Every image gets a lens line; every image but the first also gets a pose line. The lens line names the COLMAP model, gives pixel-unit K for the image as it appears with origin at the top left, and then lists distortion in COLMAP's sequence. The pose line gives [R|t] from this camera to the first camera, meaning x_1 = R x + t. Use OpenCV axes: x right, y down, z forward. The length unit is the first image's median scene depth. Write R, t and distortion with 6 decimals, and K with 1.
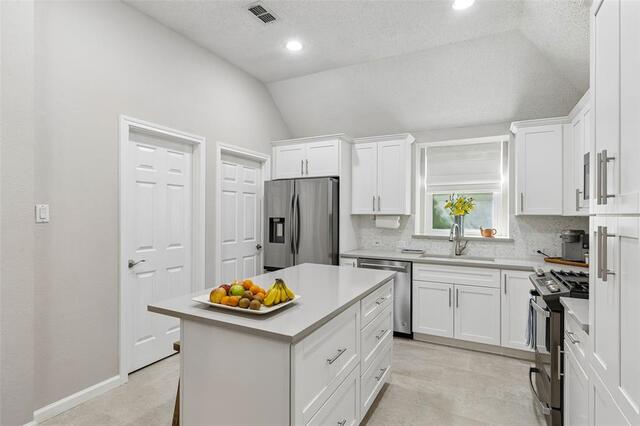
lens RADIAL K [[332.5, 0, 318.8], [0, 332.5, 211.7], [0, 0, 1]] dist [0.005978, -0.000055]
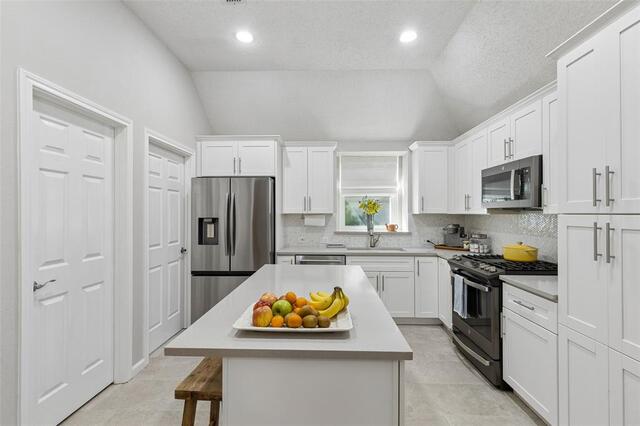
lens RADIAL K [[290.4, 0, 320.6], [0, 290.4, 211.1], [0, 0, 1]] dist [0.010434, -0.000304]
pose [[0.896917, -0.001271, 0.442197, -0.228245], [0.000883, 0.999999, 0.001083, -0.001281], [-0.442198, -0.000581, 0.896917, 0.145784]]
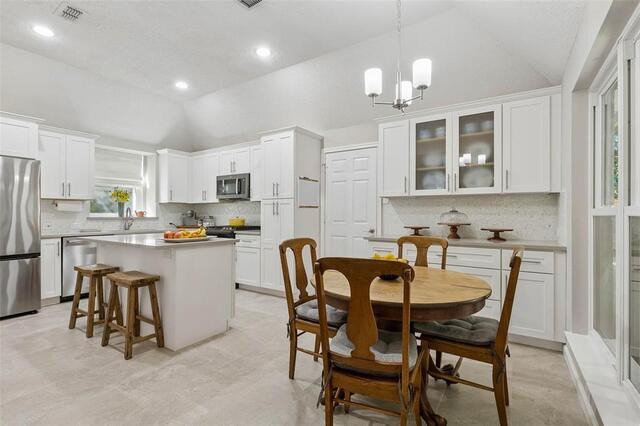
lens RADIAL K [[305.3, 0, 316.4], [0, 305.3, 211.0], [0, 0, 1]] dist [0.004484, 0.000498]
pose [[0.108440, 0.005219, 0.994089, -0.846969], [-0.007167, 0.999964, -0.004468, 0.052442], [-0.994077, -0.006640, 0.108474, 0.049677]]
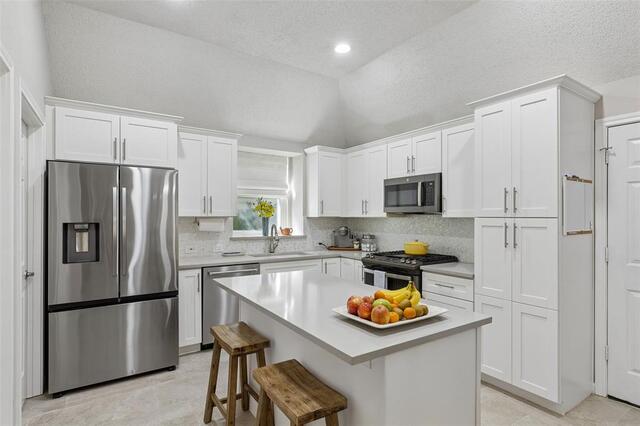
lens RADIAL K [[332.5, 0, 318.1], [0, 332.5, 215.3], [0, 0, 1]] dist [0.005978, -0.000055]
pose [[0.483756, -0.001247, 0.875202, -0.516305], [-0.006348, 0.999968, 0.004934, -0.002361], [-0.875180, -0.007943, 0.483732, 0.339280]]
